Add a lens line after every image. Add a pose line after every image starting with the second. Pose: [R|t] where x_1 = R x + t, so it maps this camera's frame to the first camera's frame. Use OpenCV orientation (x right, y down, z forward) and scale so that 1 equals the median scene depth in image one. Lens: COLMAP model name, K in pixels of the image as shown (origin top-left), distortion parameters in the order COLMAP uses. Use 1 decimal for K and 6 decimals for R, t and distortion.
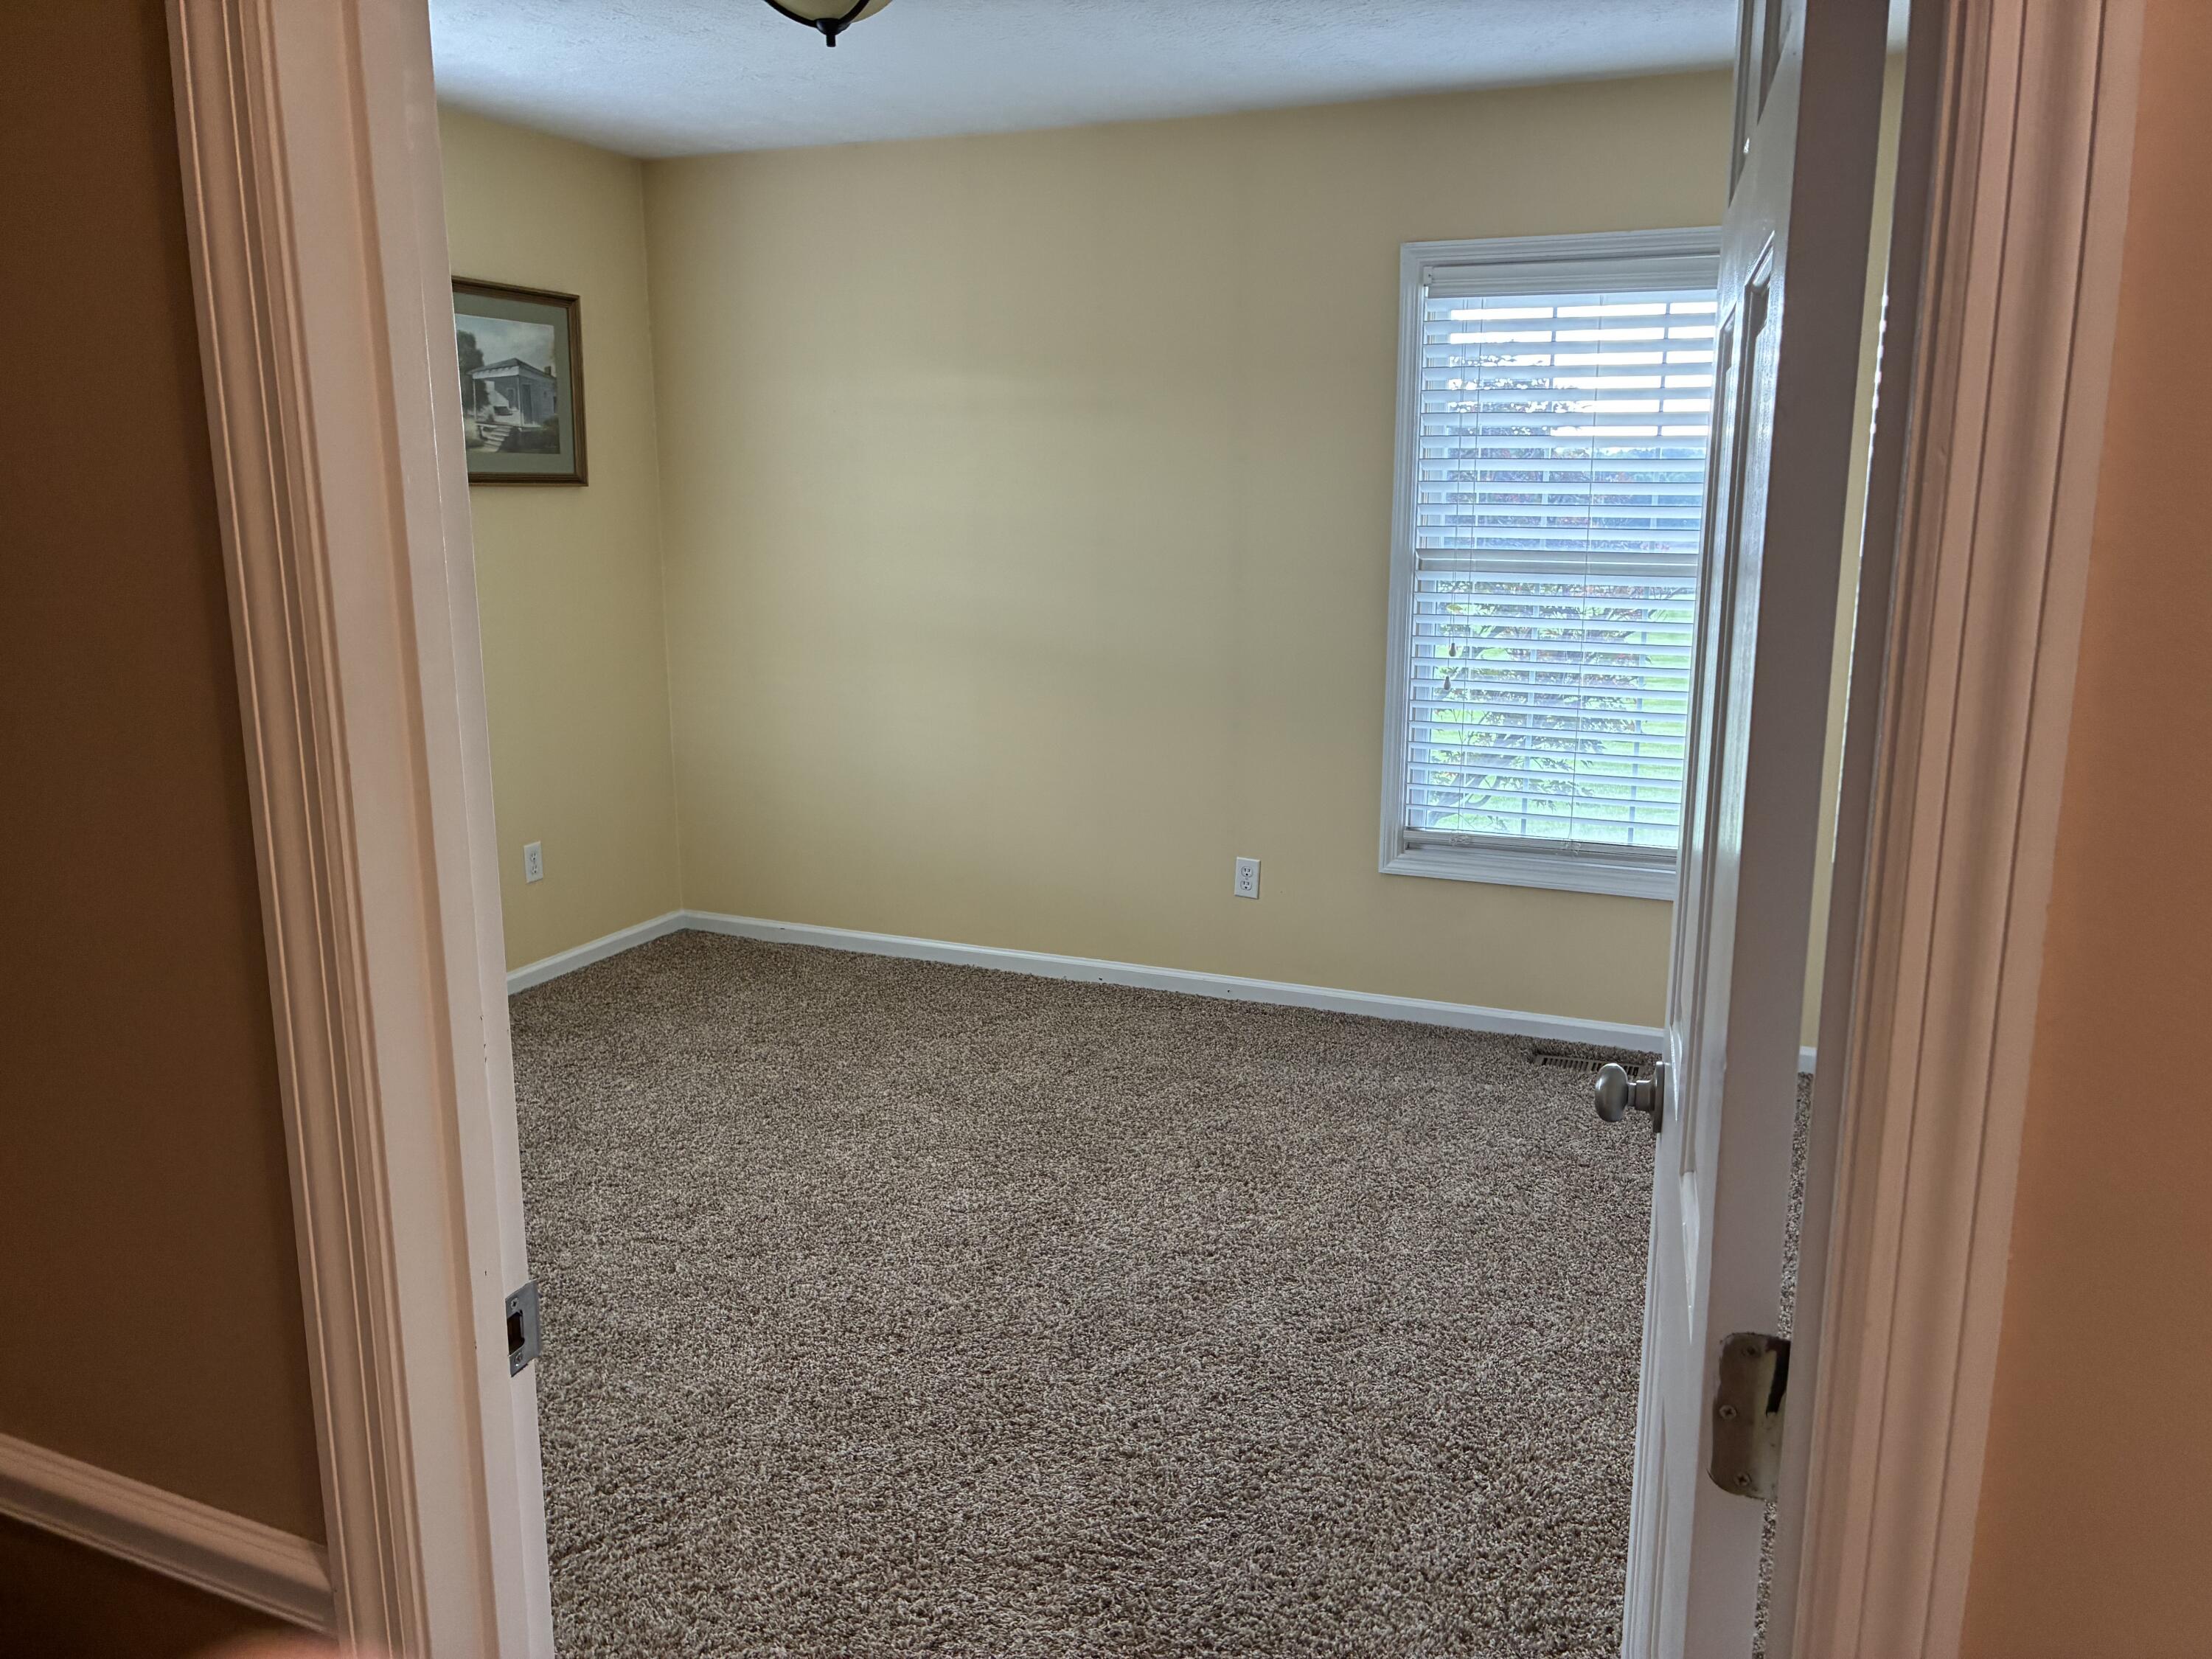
lens RADIAL K [[1700.0, 0, 1110.6], [0, 1700.0, 821.7], [0, 0, 1]] dist [0.013044, -0.009994]
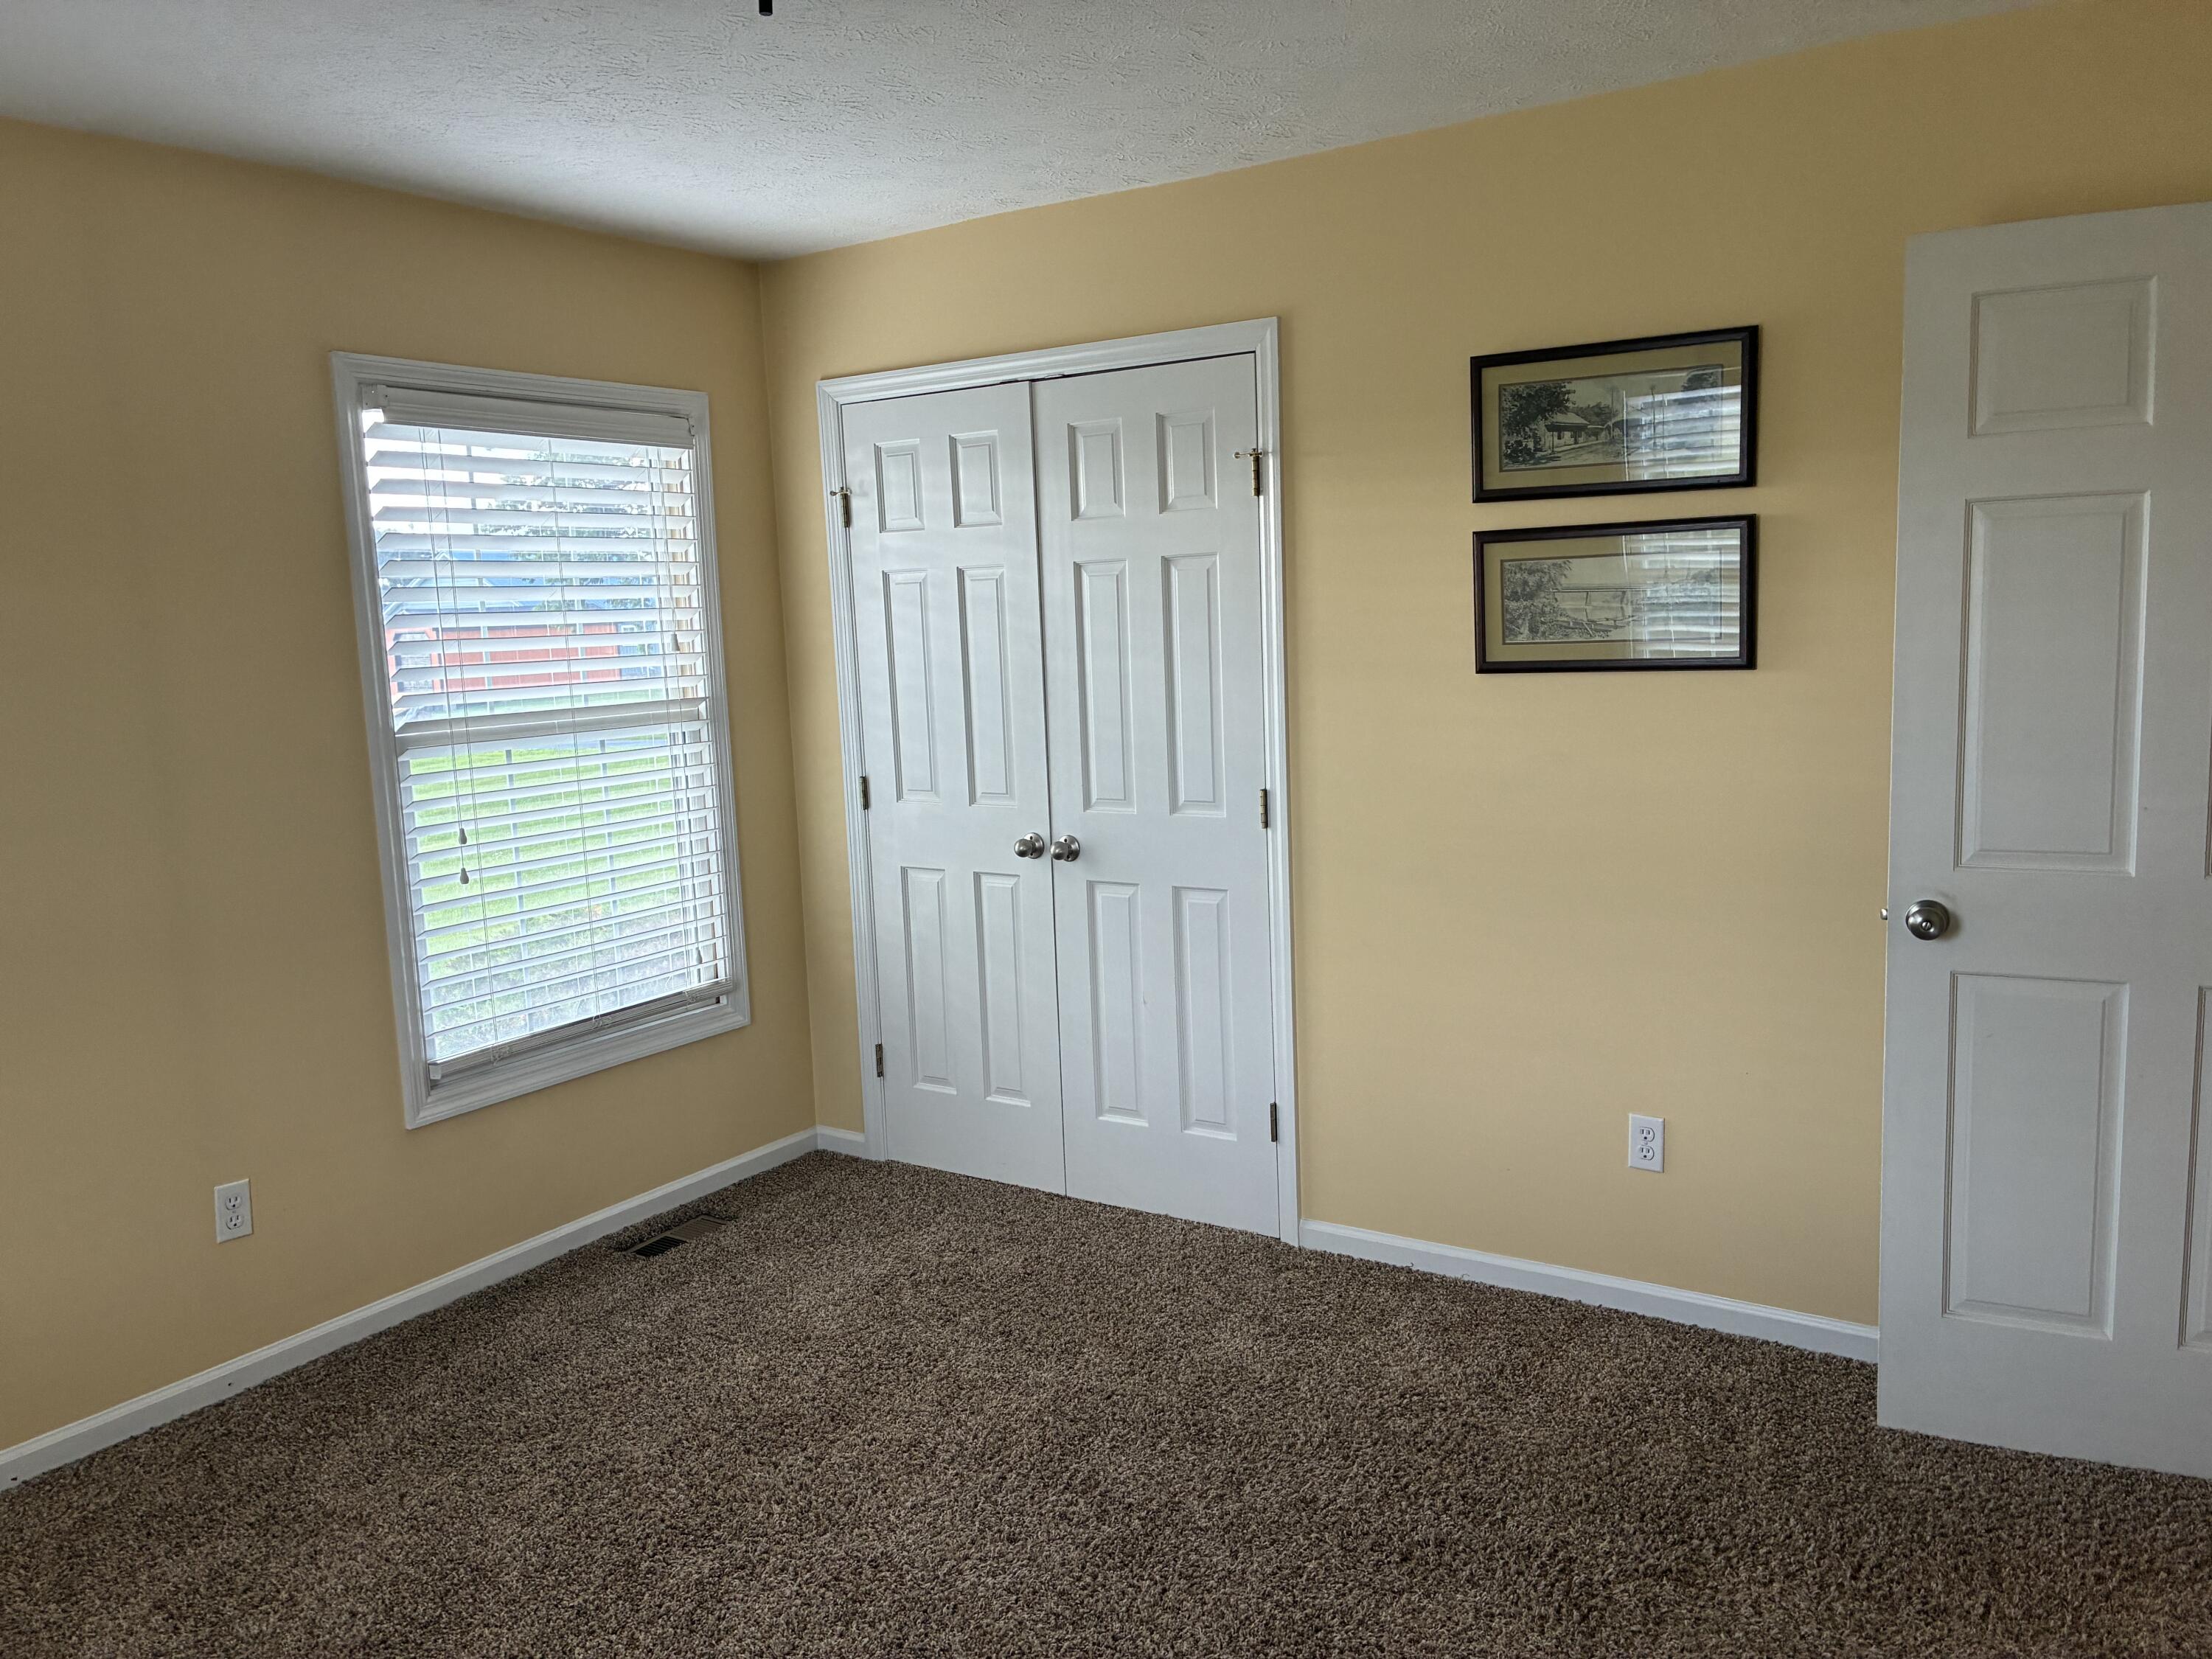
lens RADIAL K [[1700.0, 0, 1108.3], [0, 1700.0, 835.1], [0, 0, 1]] dist [0.013044, -0.009994]
pose [[0.171625, -0.144559, 0.974499, -0.562017], [0.236482, 0.966299, 0.101694, -0.111292], [-0.956358, 0.212998, 0.200027, 0.522047]]
